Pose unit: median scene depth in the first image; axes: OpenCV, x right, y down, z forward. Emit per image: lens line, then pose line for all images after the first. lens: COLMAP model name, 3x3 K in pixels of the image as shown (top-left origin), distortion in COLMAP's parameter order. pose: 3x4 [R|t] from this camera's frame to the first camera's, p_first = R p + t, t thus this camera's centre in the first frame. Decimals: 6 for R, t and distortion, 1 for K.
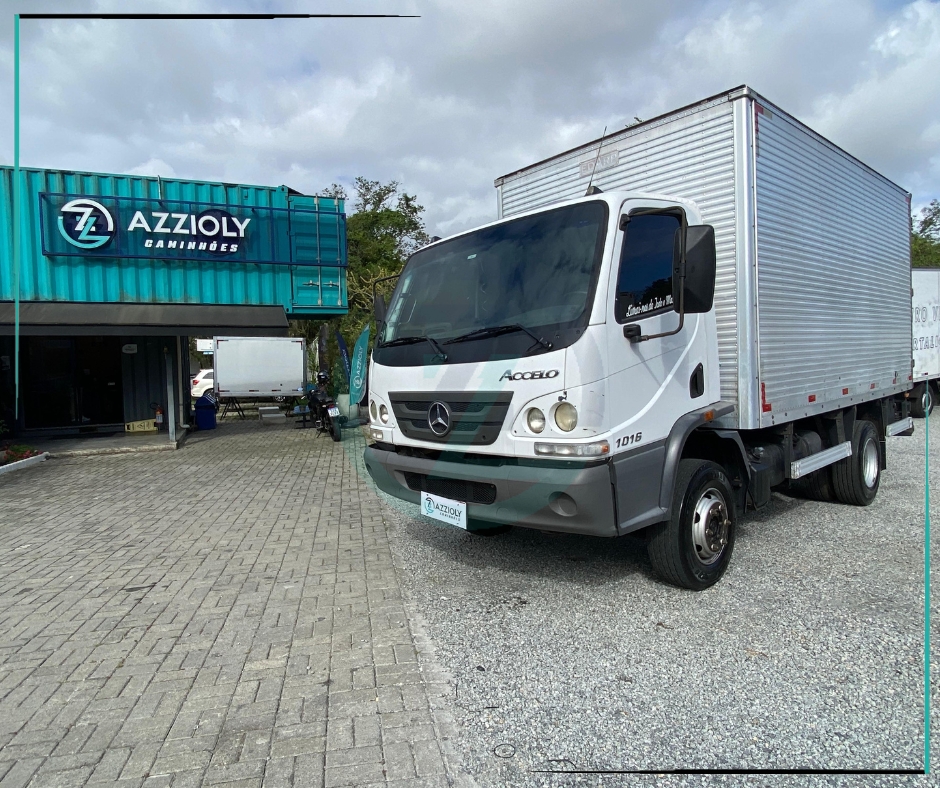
lens RADIAL K [[599.7, 0, 446.2], [0, 599.7, 394.8], [0, 0, 1]] dist [0.073344, -0.081084]
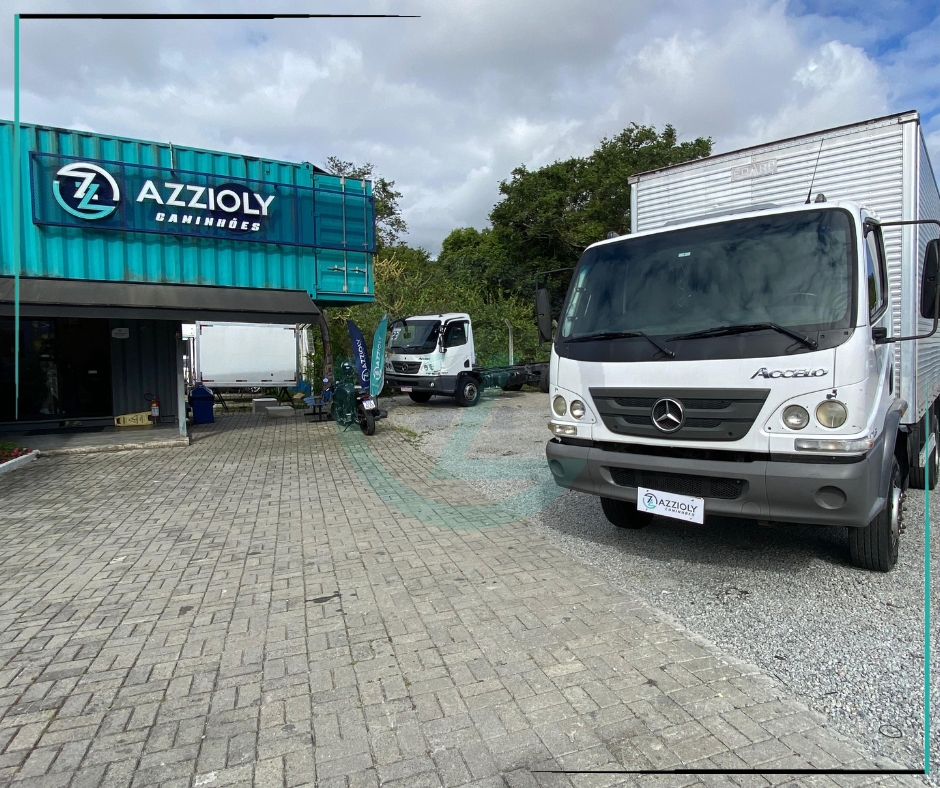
lens RADIAL K [[600.9, 0, 507.8], [0, 600.9, 391.7], [0, 0, 1]] dist [0.049608, -0.044863]
pose [[0.982816, 0.004588, 0.184532, -0.408550], [-0.006507, 0.999931, 0.009798, -0.006602], [-0.184474, -0.010831, 0.982778, 0.049393]]
